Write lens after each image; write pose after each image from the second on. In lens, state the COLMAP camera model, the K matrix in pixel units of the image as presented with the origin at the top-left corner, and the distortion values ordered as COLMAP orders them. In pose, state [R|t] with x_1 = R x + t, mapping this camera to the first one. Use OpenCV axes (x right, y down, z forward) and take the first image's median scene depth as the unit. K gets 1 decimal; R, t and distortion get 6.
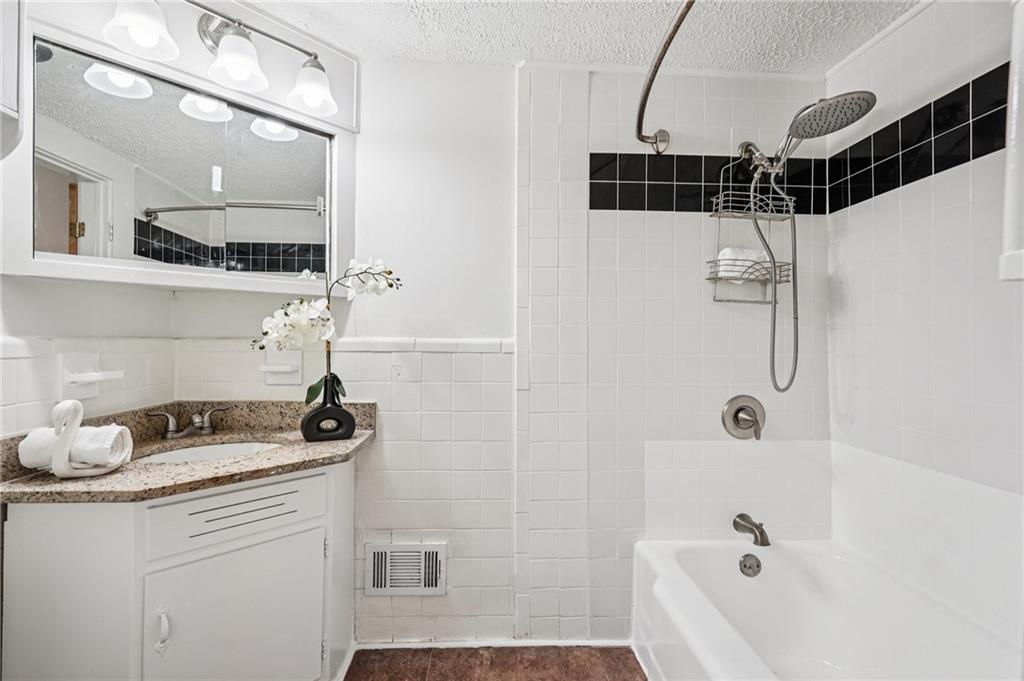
lens RADIAL K [[480.4, 0, 507.6], [0, 480.4, 342.2], [0, 0, 1]] dist [-0.017344, 0.006249]
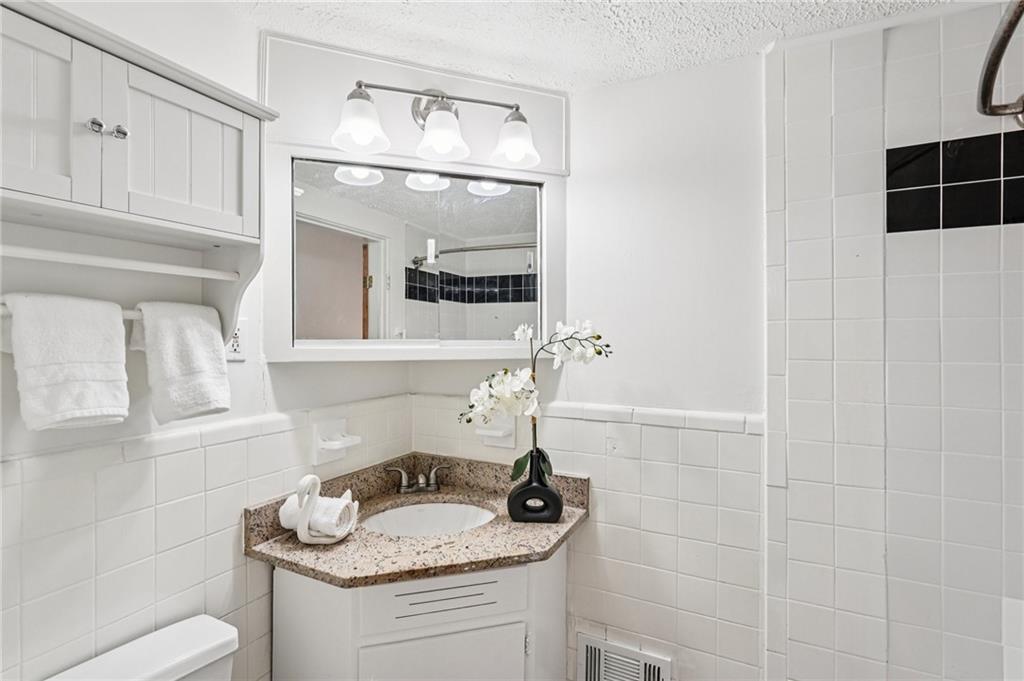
lens RADIAL K [[480.4, 0, 517.3], [0, 480.4, 335.2], [0, 0, 1]] dist [-0.017344, 0.006249]
pose [[0.871328, -0.005727, -0.490669, 0.047801], [0.005479, 0.999983, -0.001941, -0.140906], [0.490671, -0.000997, 0.871344, 0.170482]]
